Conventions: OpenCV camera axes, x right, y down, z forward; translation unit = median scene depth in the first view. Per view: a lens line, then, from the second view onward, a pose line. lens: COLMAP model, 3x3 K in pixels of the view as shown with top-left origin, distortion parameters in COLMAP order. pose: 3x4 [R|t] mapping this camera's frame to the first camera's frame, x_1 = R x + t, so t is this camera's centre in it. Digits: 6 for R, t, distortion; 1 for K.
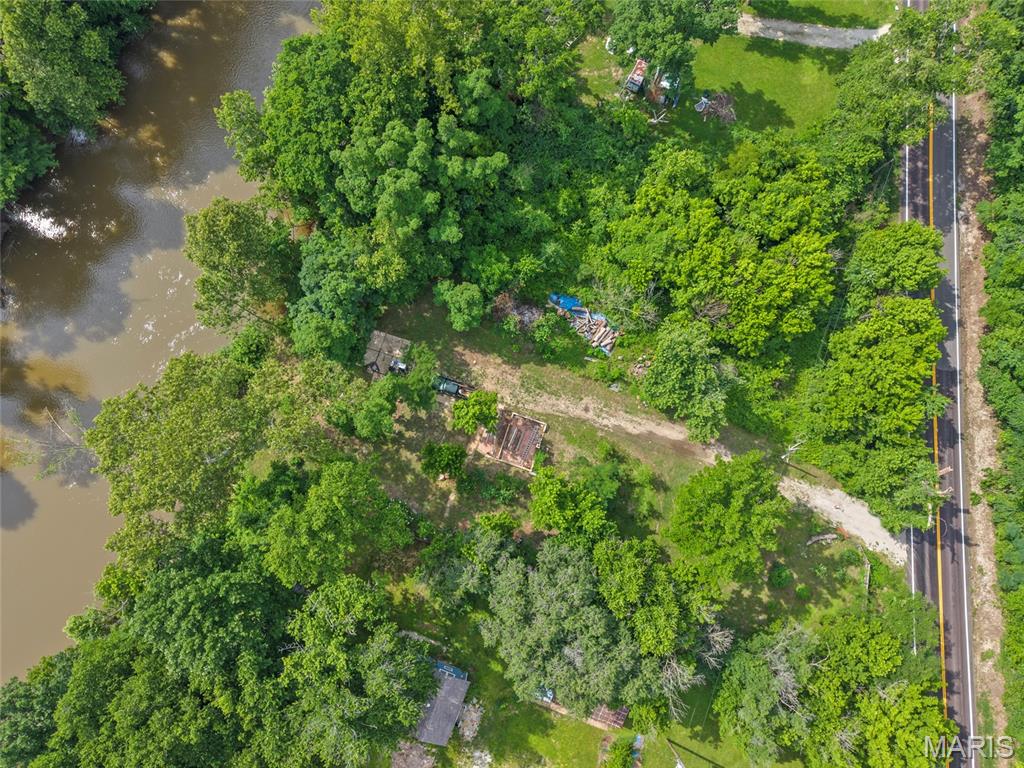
lens RADIAL K [[706.3, 0, 514.8], [0, 706.3, 376.0], [0, 0, 1]] dist [0.041542, -0.015589]
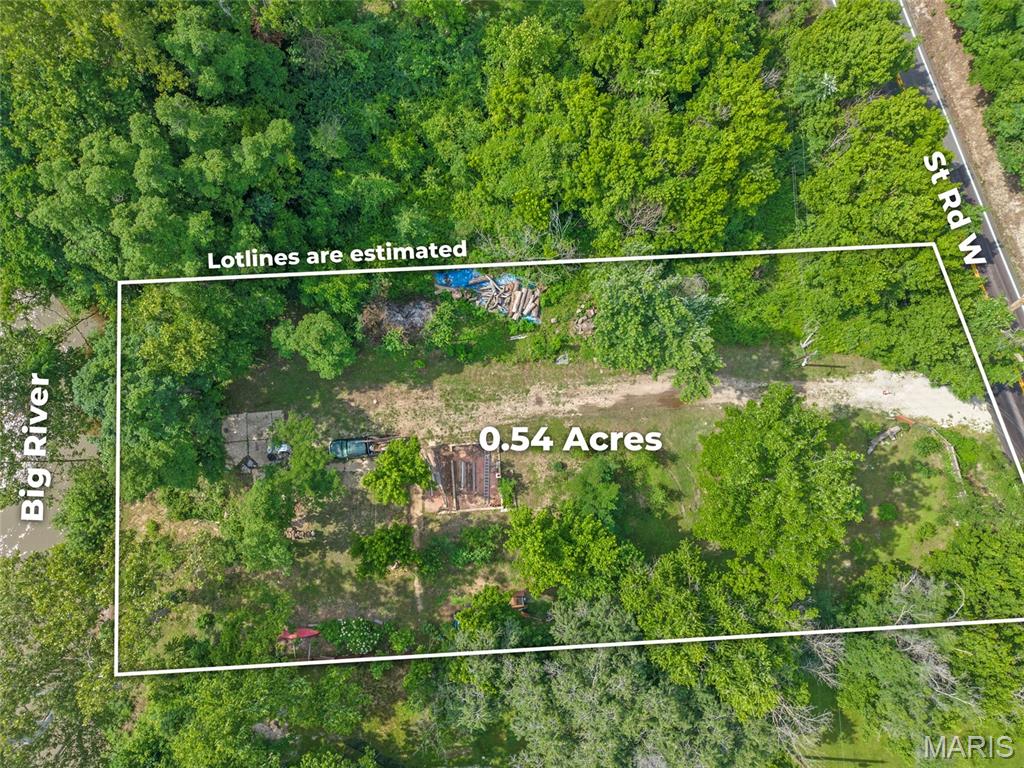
lens RADIAL K [[706.3, 0, 516.4], [0, 706.3, 366.2], [0, 0, 1]] dist [0.041542, -0.015589]
pose [[0.920200, -0.389818, 0.035688, 0.070568], [0.386308, 0.919061, 0.078064, -0.056982], [-0.063230, -0.058048, 0.996309, 0.268015]]
